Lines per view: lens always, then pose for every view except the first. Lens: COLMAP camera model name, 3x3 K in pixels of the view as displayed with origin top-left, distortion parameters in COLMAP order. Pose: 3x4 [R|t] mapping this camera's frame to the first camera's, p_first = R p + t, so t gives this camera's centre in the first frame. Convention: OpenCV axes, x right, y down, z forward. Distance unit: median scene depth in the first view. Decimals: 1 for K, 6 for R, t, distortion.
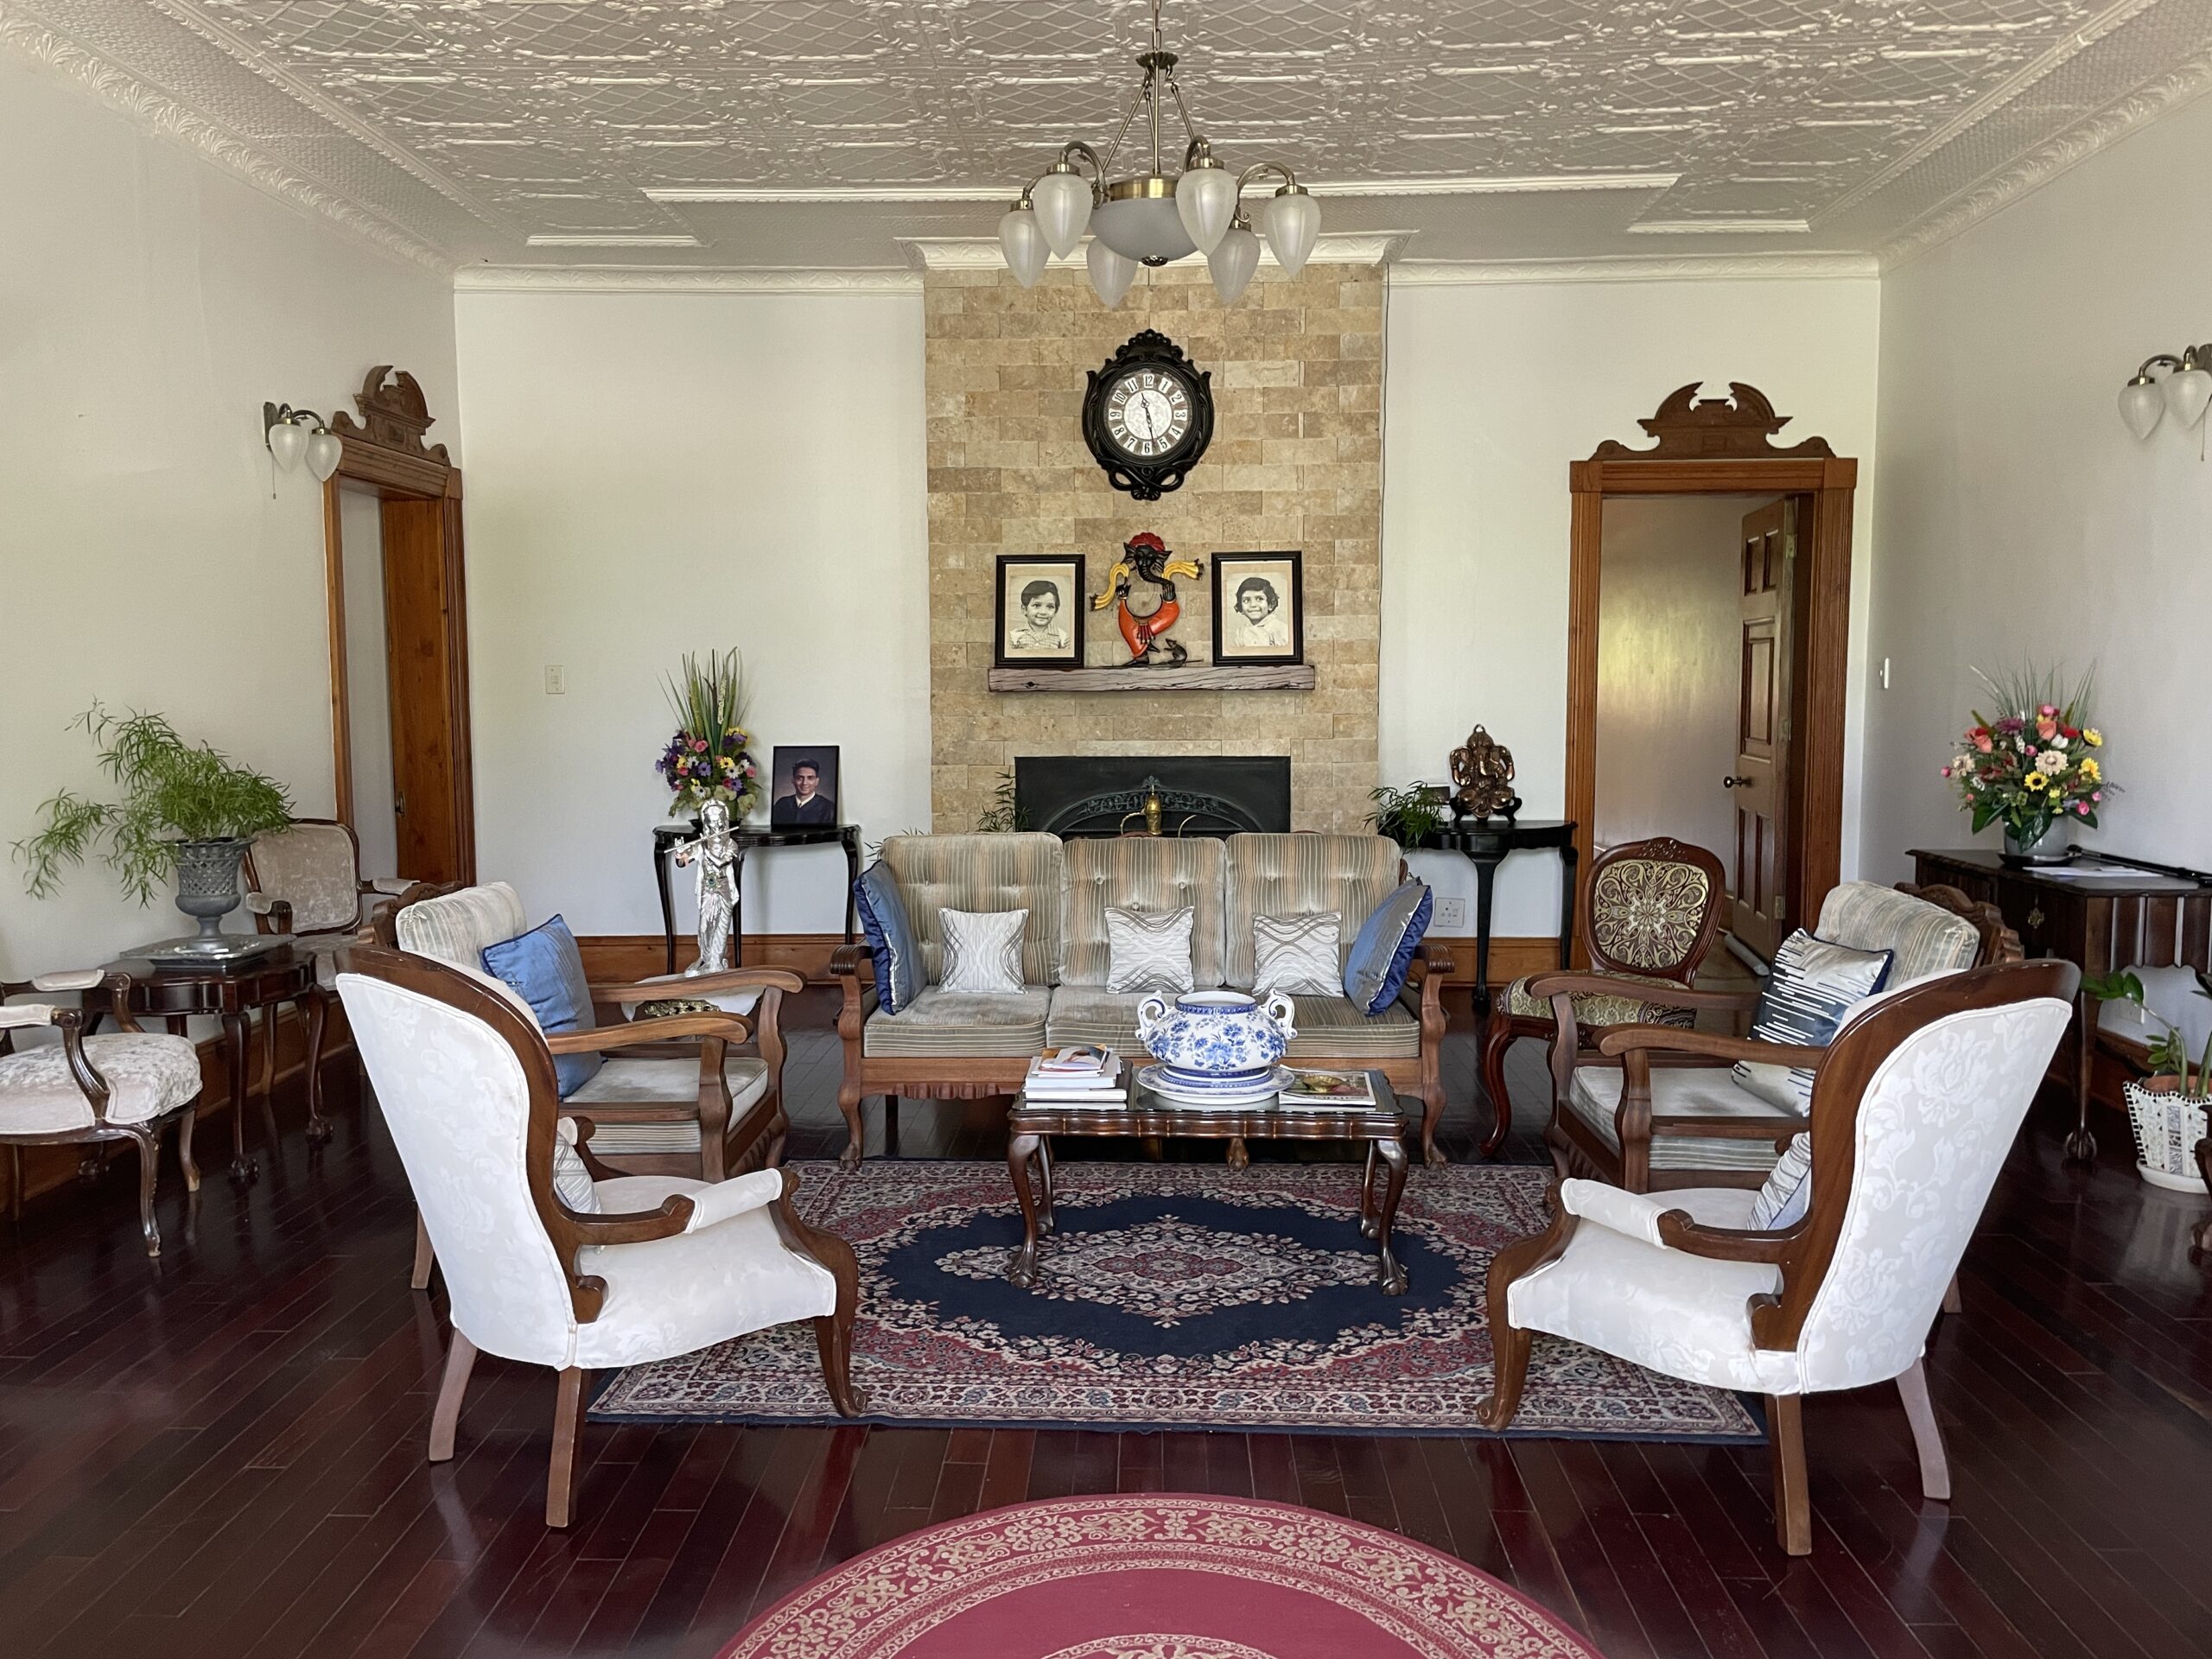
lens RADIAL K [[1662.3, 0, 1098.8], [0, 1662.3, 820.6], [0, 0, 1]] dist [0.098214, -0.002605]
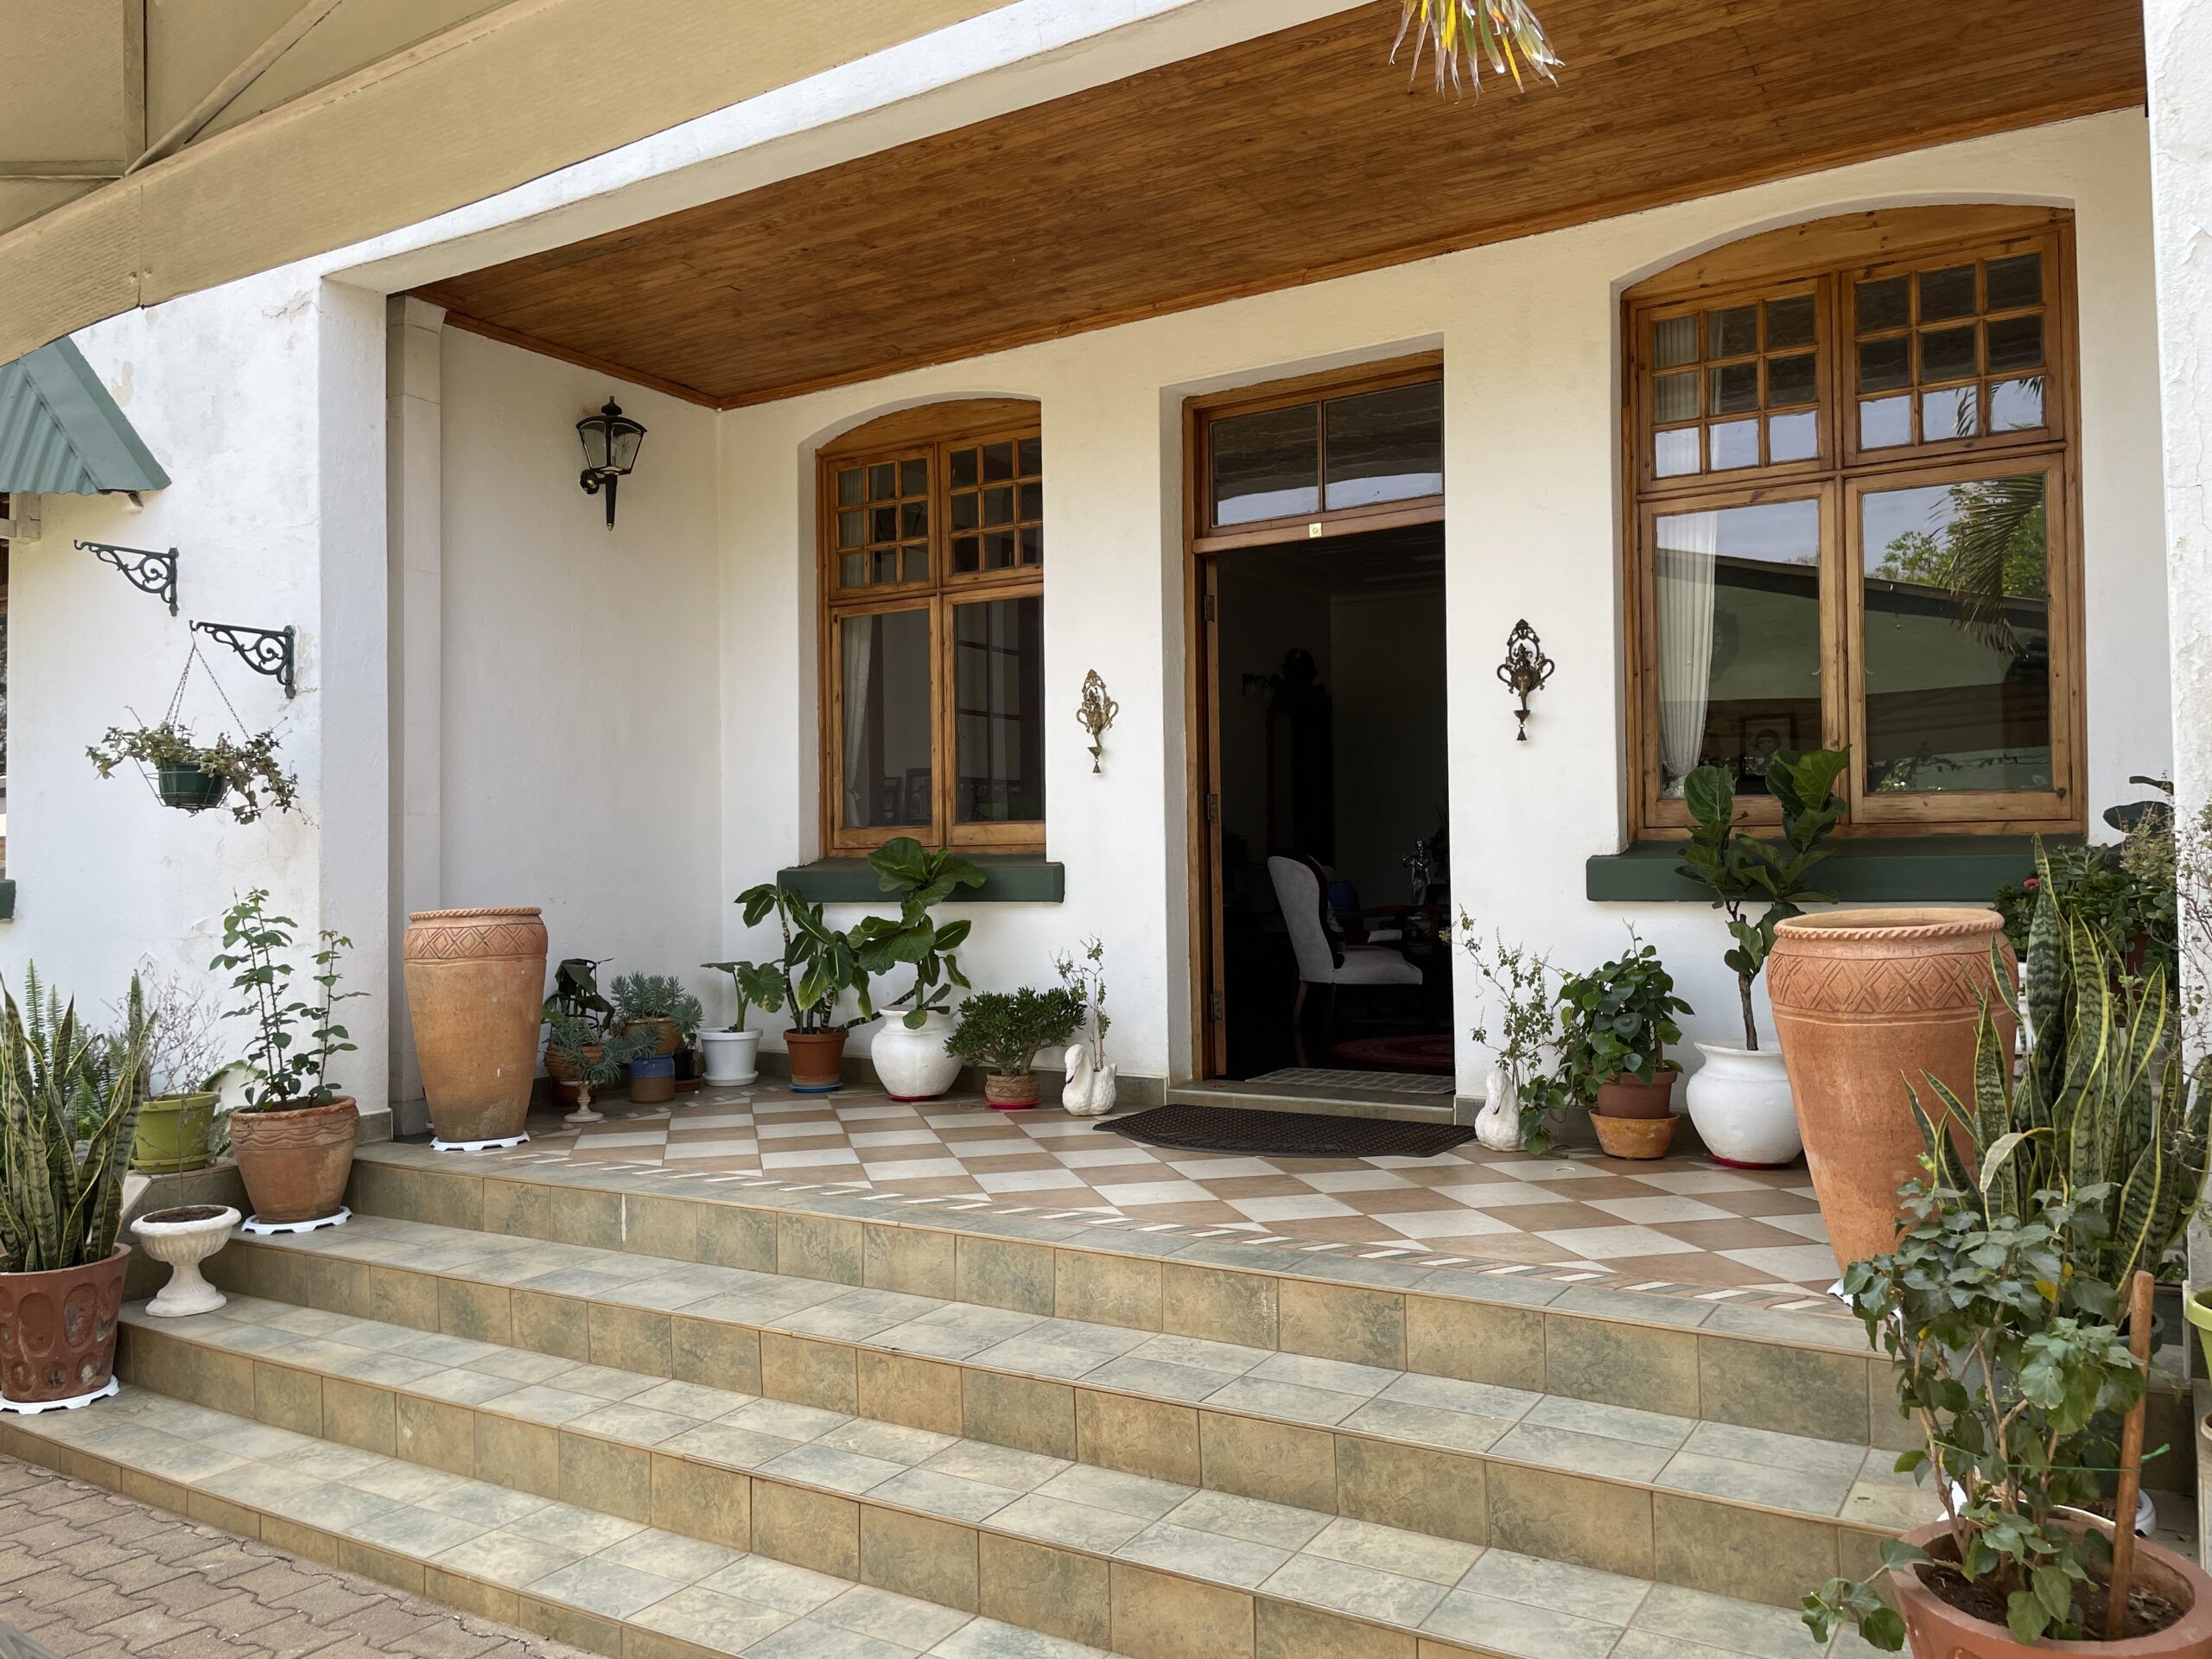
lens RADIAL K [[1662.3, 0, 1098.8], [0, 1662.3, 820.6], [0, 0, 1]] dist [0.098214, -0.002605]
pose [[0.868994, -0.019856, -0.494424, 0.364002], [-0.038036, 0.993558, -0.106752, 0.159910], [0.493358, 0.111573, 0.862641, -0.824613]]
